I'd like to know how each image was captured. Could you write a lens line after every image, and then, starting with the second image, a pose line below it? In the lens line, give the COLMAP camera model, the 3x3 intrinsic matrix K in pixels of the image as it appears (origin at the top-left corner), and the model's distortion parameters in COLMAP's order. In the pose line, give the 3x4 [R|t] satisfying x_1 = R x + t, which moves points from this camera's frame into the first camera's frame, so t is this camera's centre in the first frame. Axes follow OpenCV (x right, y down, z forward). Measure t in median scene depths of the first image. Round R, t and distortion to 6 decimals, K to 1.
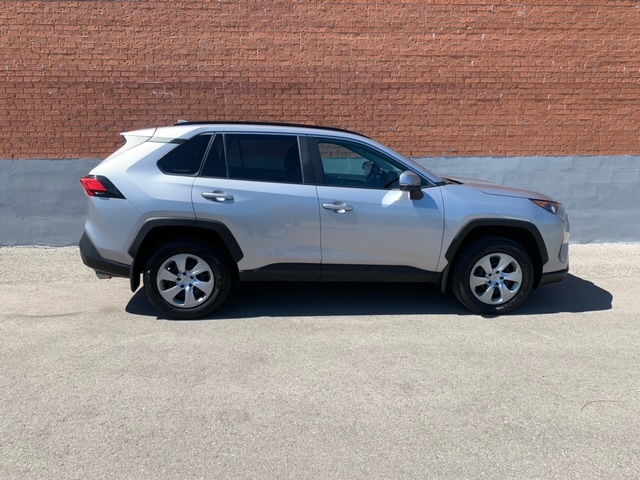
lens RADIAL K [[492.1, 0, 320.0], [0, 492.1, 240.0], [0, 0, 1]] dist [0.004713, -0.007138]
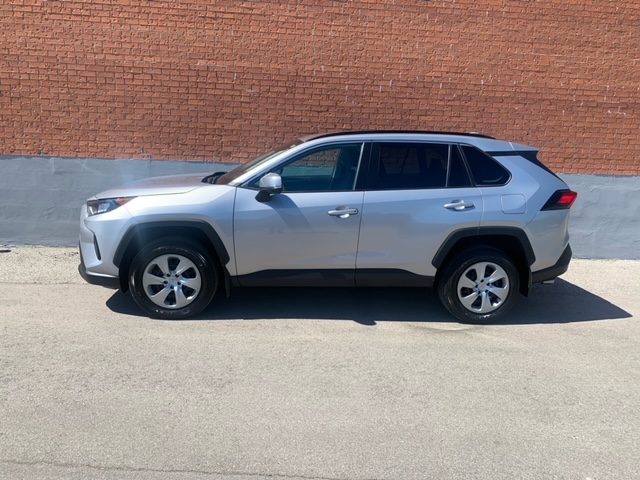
lens RADIAL K [[486.4, 0, 319.8], [0, 486.4, 259.5], [0, 0, 1]] dist [-0.001542, 0.000102]
pose [[0.998760, 0.028792, 0.040624, -0.990566], [-0.030074, 0.999058, 0.031286, 0.002589], [-0.039685, -0.032469, 0.998685, -0.024948]]
